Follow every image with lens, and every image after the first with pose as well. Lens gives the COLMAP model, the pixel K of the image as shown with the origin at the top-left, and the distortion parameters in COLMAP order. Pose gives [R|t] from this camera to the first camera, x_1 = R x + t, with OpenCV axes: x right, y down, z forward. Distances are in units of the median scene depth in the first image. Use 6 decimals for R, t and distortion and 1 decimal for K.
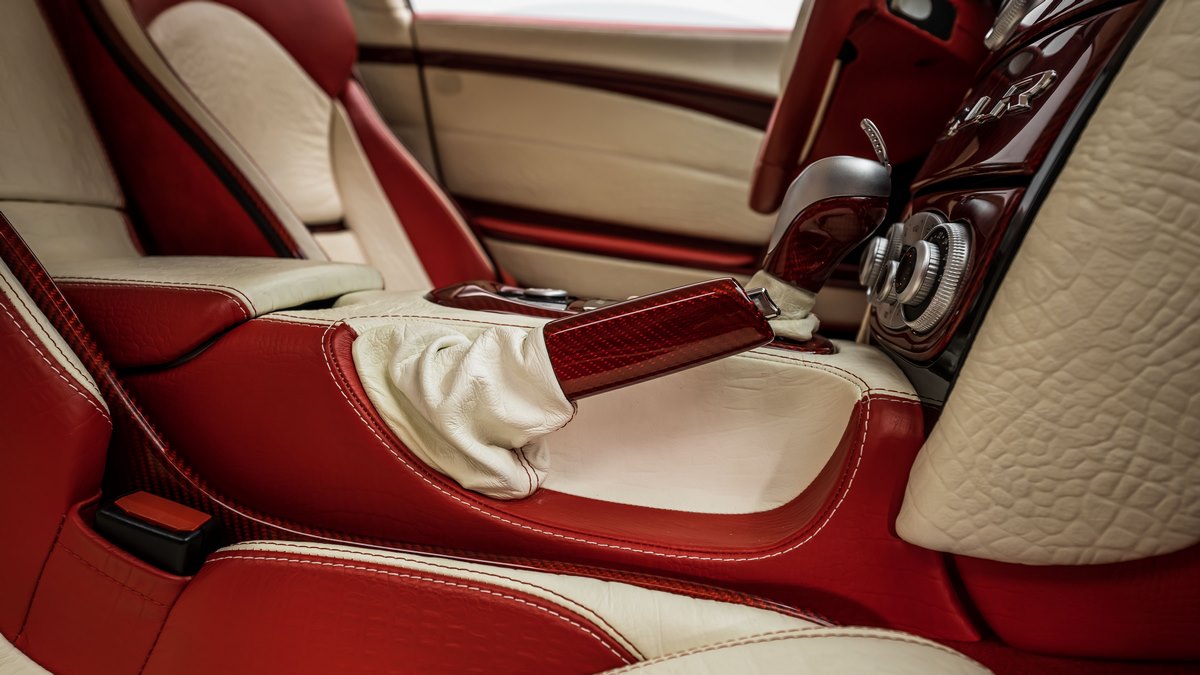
lens RADIAL K [[778.4, 0, 600.0], [0, 778.4, 337.5], [0, 0, 1]] dist [0.024690, 0.001208]
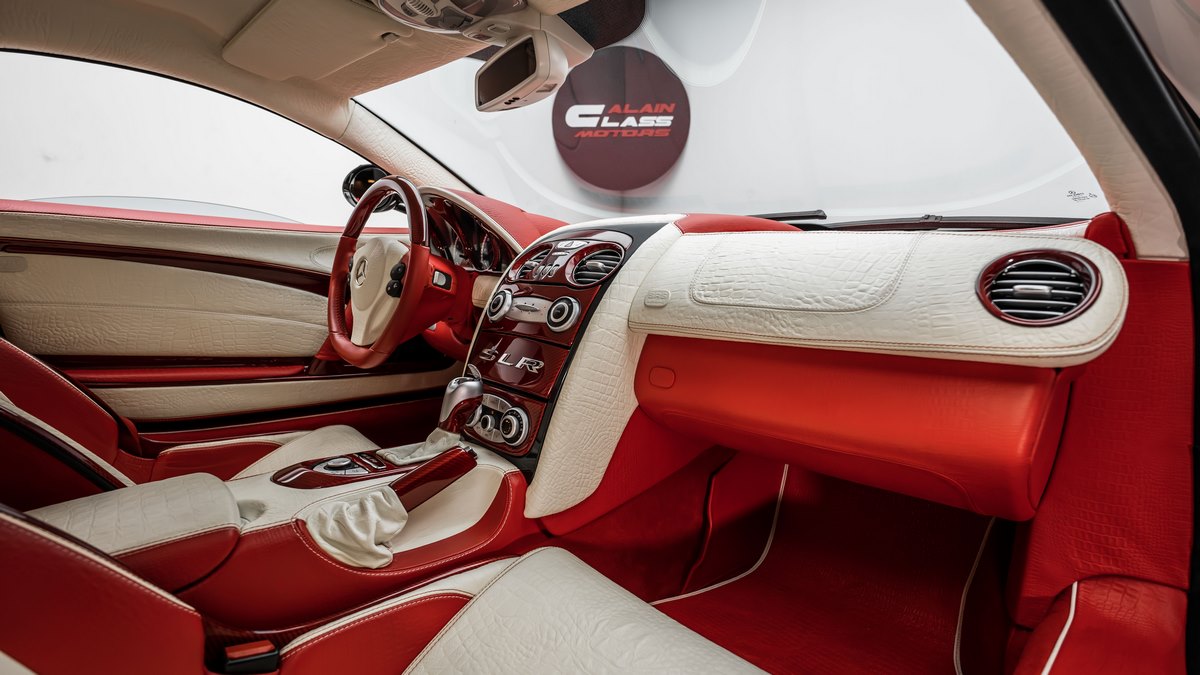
lens RADIAL K [[573.5, 0, 600.0], [0, 573.5, 337.5], [0, 0, 1]] dist [-0.013661, 0.000295]
pose [[0.601461, -0.141268, 0.786313, -0.955373], [0.115259, 0.989289, 0.089571, -0.527644], [-0.790544, 0.036756, 0.611301, -0.540193]]
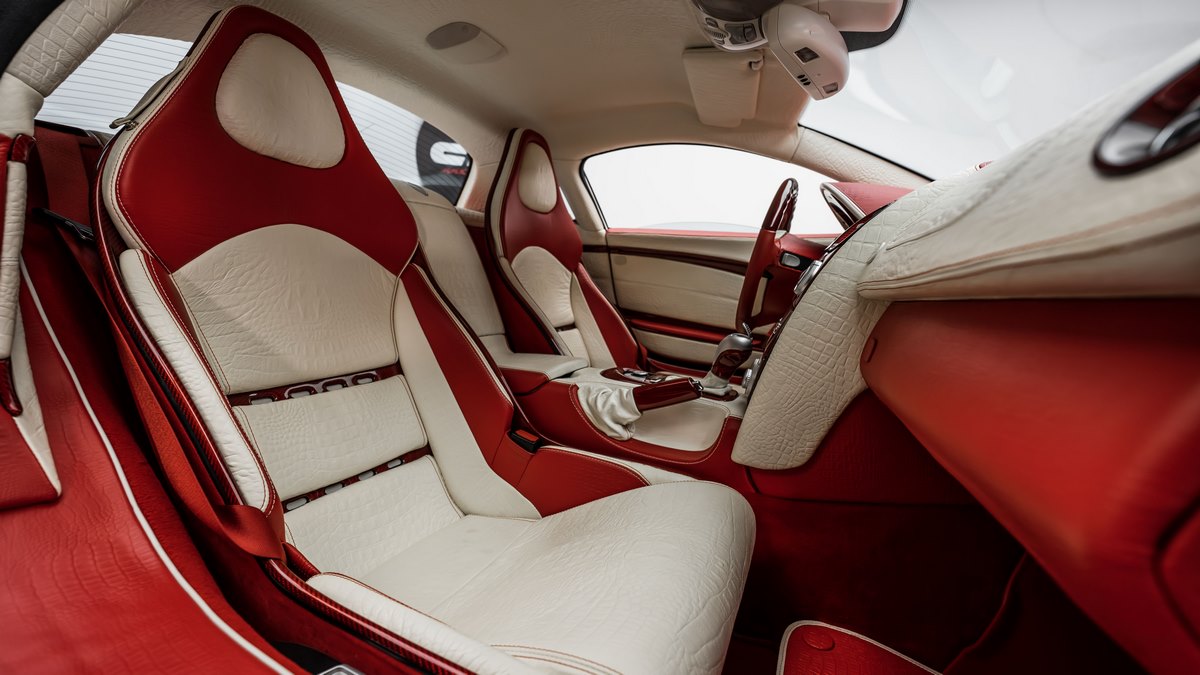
lens RADIAL K [[493.0, 0, 600.0], [0, 493.0, 337.5], [0, 0, 1]] dist [-0.001473, -0.000115]
pose [[0.967155, 0.025423, -0.252914, 0.307926], [-0.033985, 0.998986, -0.029543, -0.160609], [0.251906, 0.037168, 0.967038, -1.037815]]
